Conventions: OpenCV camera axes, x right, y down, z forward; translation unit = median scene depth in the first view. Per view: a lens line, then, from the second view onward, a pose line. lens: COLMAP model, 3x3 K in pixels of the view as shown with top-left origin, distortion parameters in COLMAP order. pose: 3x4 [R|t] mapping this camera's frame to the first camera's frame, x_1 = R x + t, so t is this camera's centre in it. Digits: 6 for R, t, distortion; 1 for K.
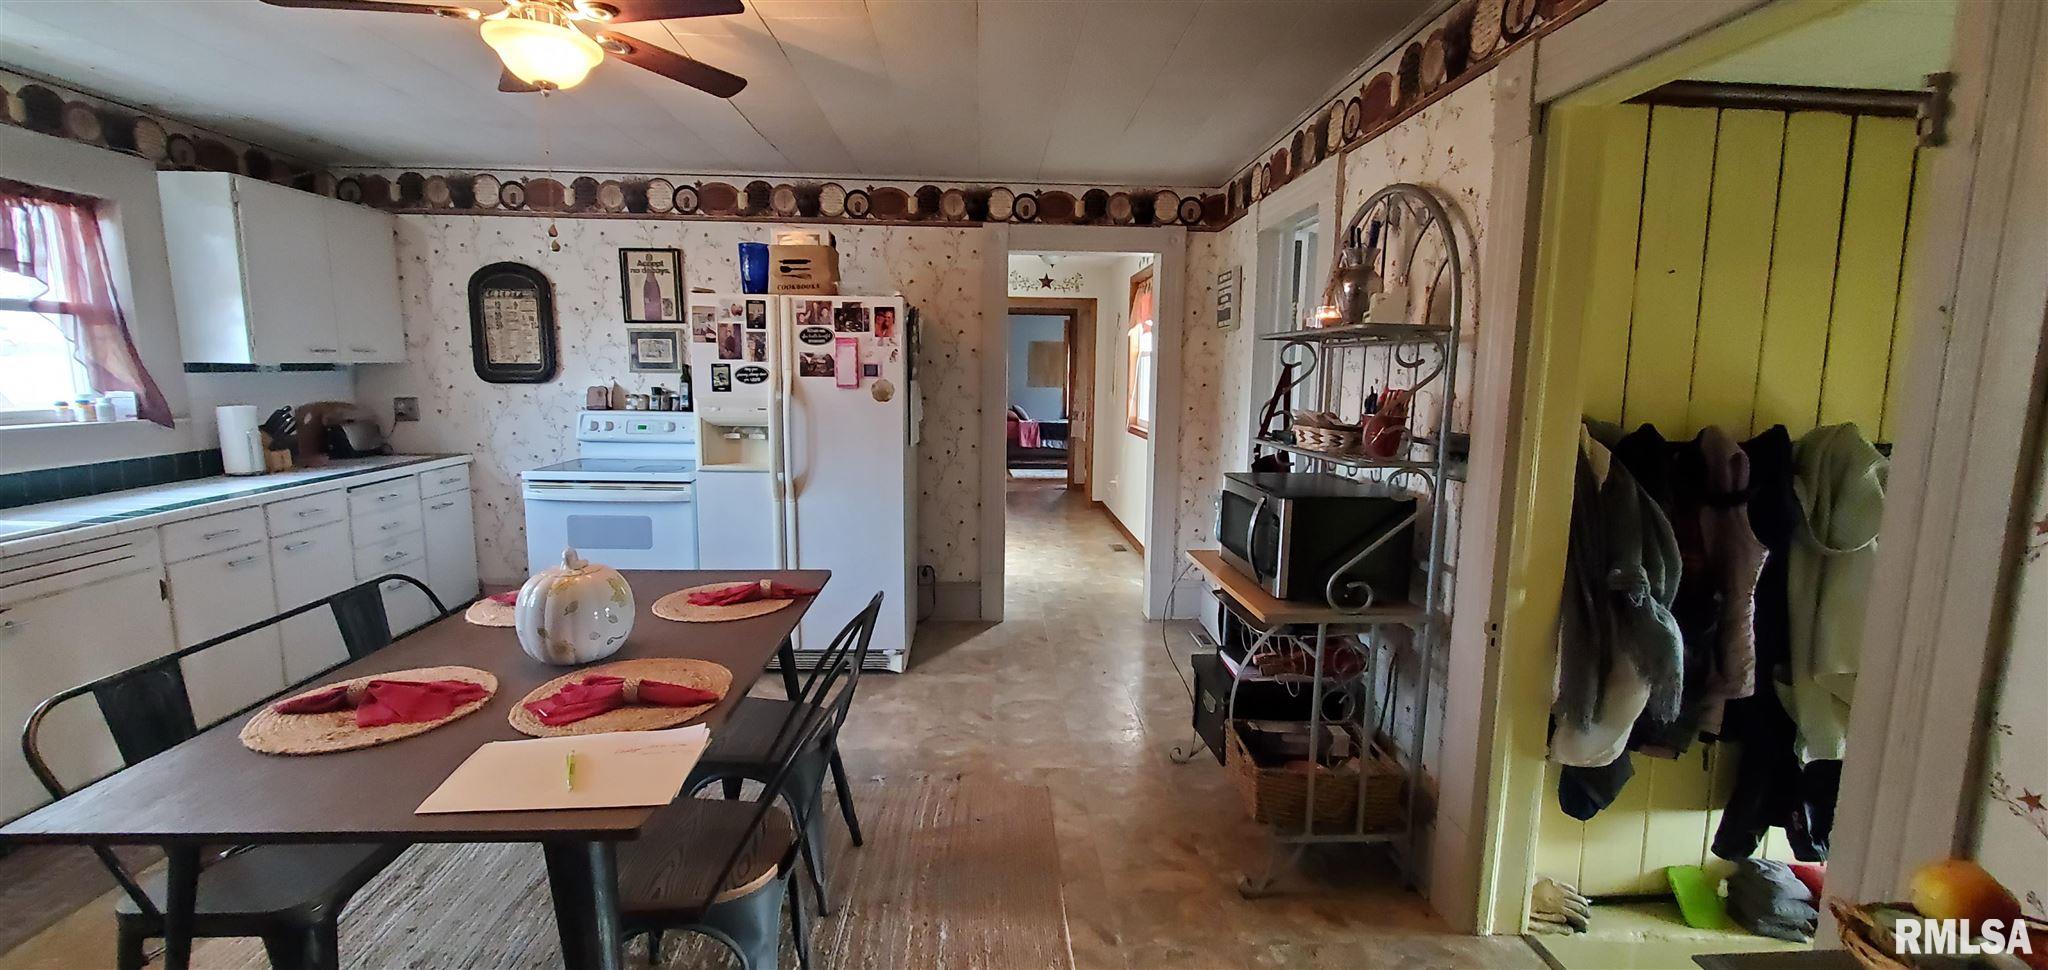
lens RADIAL K [[811.4, 0, 1011.9], [0, 811.4, 484.4], [0, 0, 1]] dist [-0.002283, -0.000222]
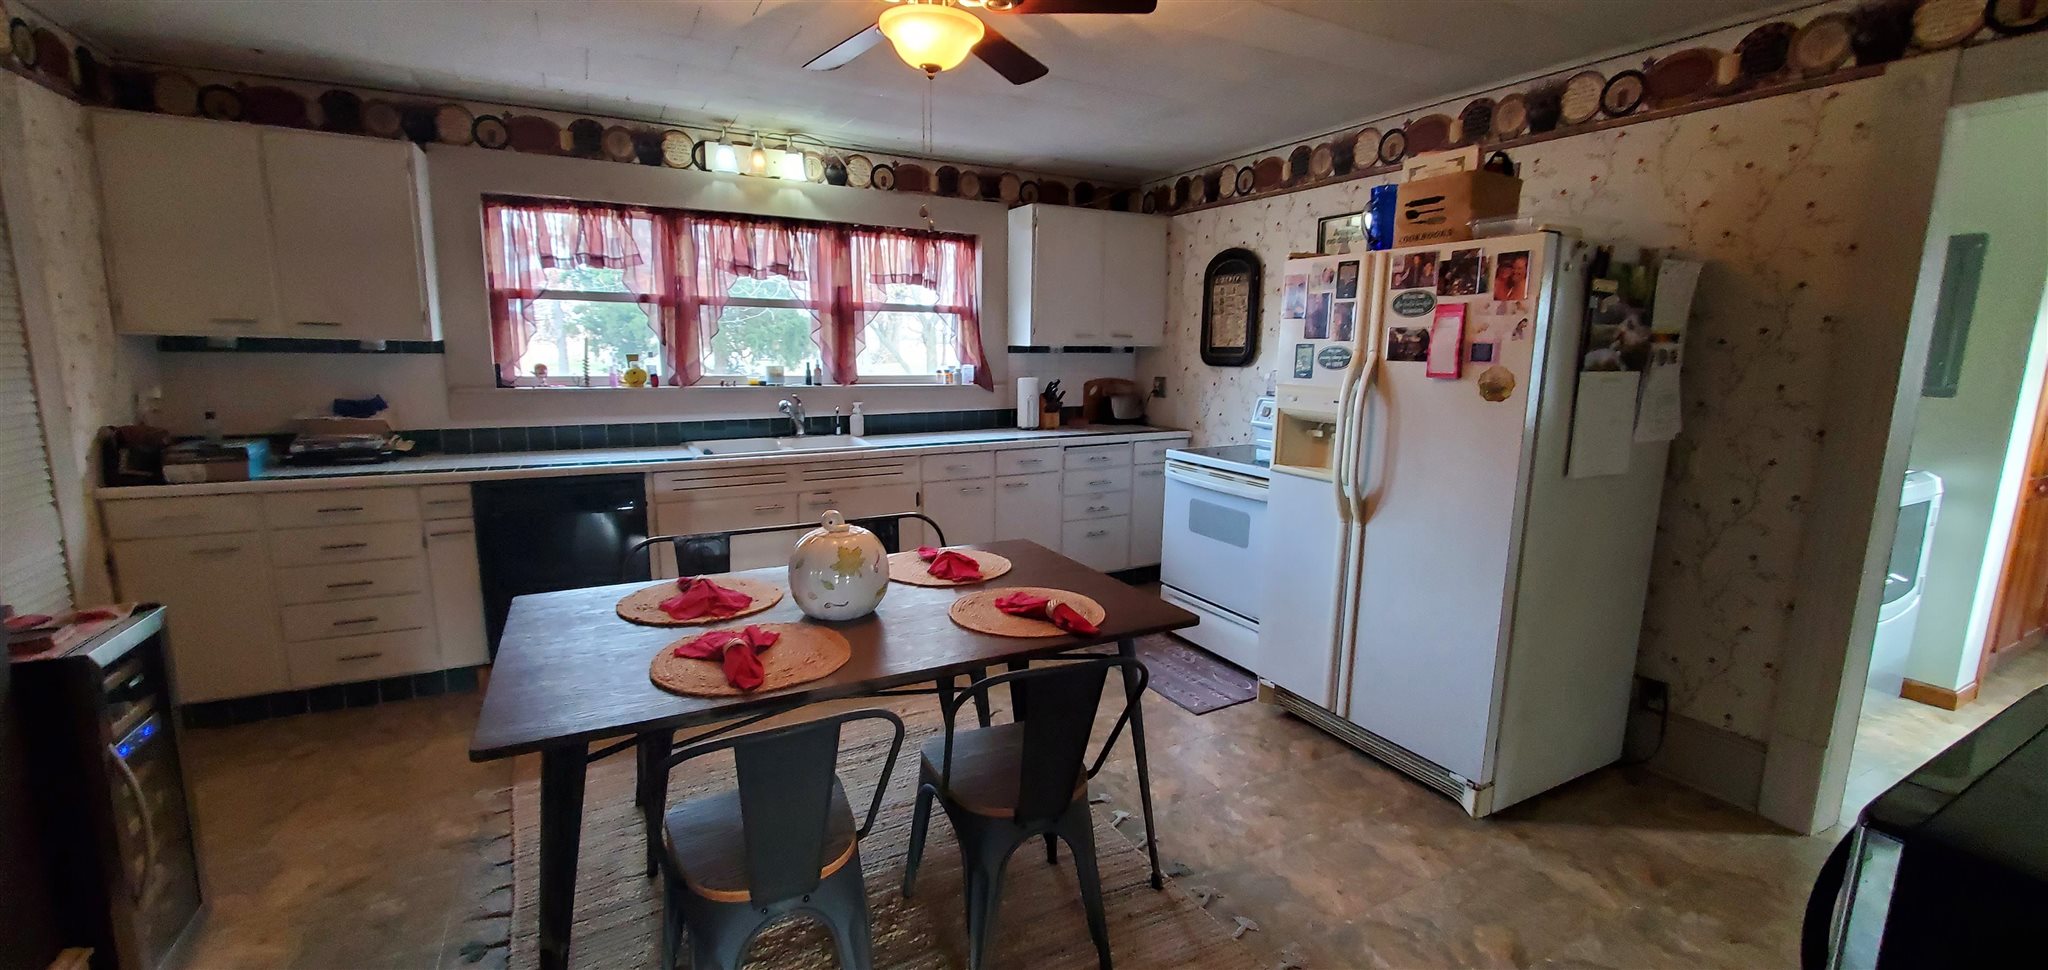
lens RADIAL K [[811.4, 0, 1011.9], [0, 811.4, 484.4], [0, 0, 1]] dist [-0.002283, -0.000222]
pose [[0.431122, 0.145962, -0.890409, 0.258490], [-0.136484, 0.986023, 0.095553, -0.046152], [0.891911, 0.080332, 0.445018, 0.377212]]
